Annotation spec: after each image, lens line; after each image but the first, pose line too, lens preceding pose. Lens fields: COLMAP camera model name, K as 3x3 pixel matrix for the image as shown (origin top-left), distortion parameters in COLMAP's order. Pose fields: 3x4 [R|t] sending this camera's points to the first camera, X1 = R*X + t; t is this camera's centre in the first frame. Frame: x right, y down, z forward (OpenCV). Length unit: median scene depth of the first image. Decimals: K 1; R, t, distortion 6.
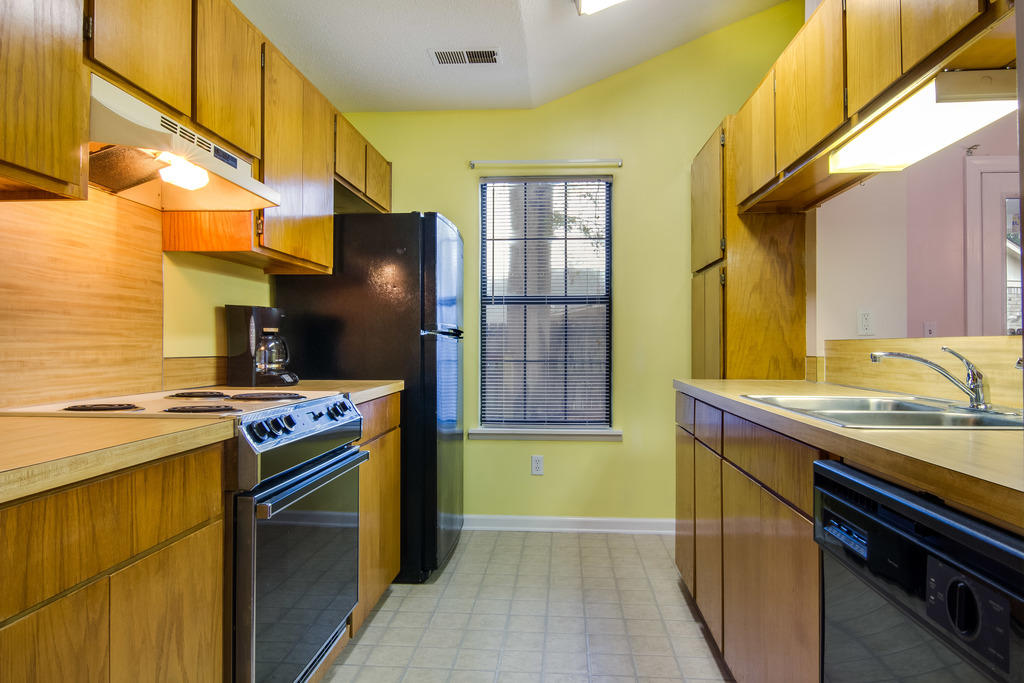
lens RADIAL K [[670.2, 0, 512.0], [0, 670.2, 341.5], [0, 0, 1]] dist [0.001927, -0.000614]
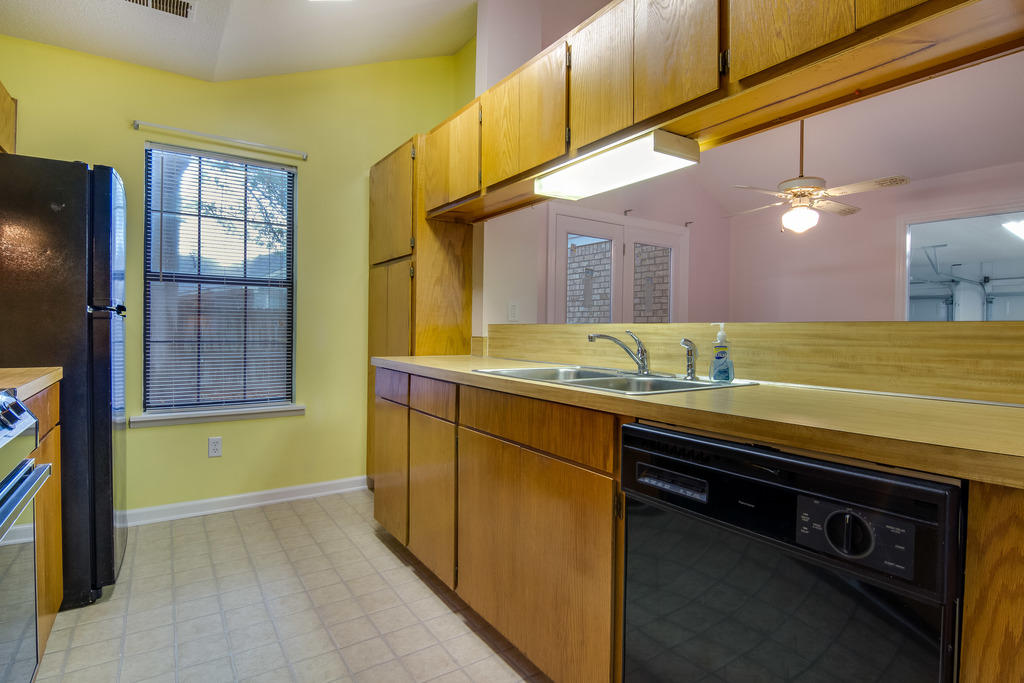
lens RADIAL K [[521.3, 0, 512.1], [0, 521.3, 338.5], [0, 0, 1]] dist [-0.000368, -0.015543]
pose [[0.783822, -0.003263, 0.620976, -0.121885], [-0.013621, 0.999655, 0.022446, 0.001844], [-0.620836, -0.026052, 0.783508, 0.167691]]
